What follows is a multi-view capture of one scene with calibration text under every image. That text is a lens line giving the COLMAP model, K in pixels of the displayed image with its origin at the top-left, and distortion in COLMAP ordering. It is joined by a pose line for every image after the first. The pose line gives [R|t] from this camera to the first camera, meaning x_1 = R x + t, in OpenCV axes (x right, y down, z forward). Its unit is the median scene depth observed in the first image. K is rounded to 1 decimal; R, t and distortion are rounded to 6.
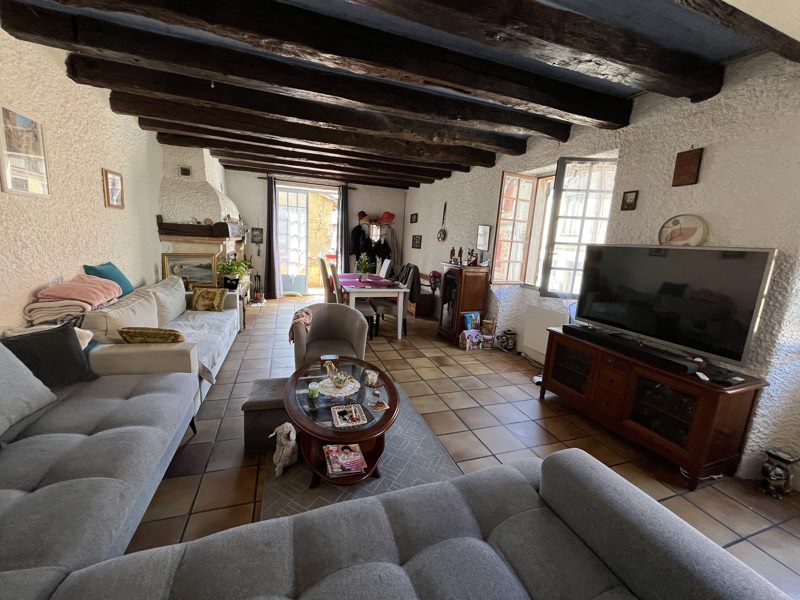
lens RADIAL K [[323.0, 0, 397.9], [0, 323.0, 296.4], [0, 0, 1]] dist [-0.000044, -0.000091]
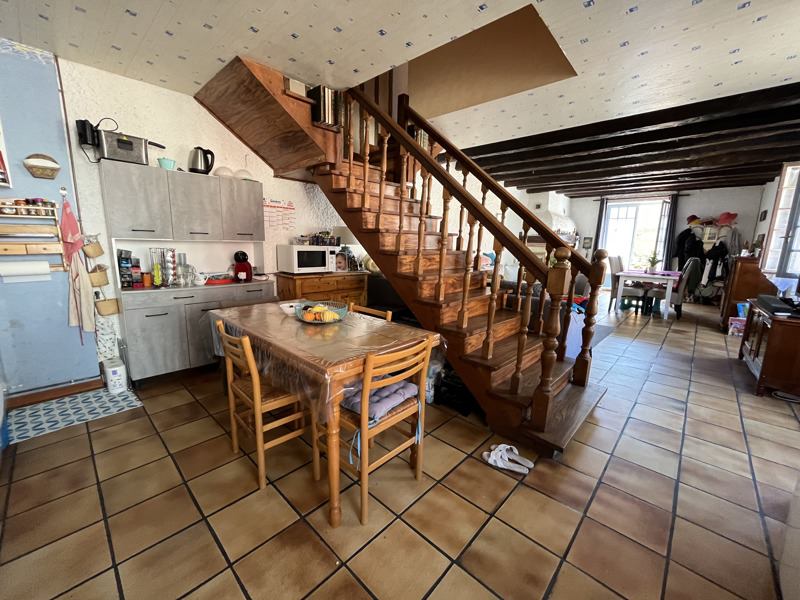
lens RADIAL K [[323.0, 0, 400.7], [0, 323.0, 299.4], [0, 0, 1]] dist [-0.000044, -0.000091]
pose [[0.470281, 0.103818, -0.876389, 0.408791], [-0.147815, 0.988294, 0.037756, 0.111309], [0.870050, 0.111788, 0.480122, -0.309745]]
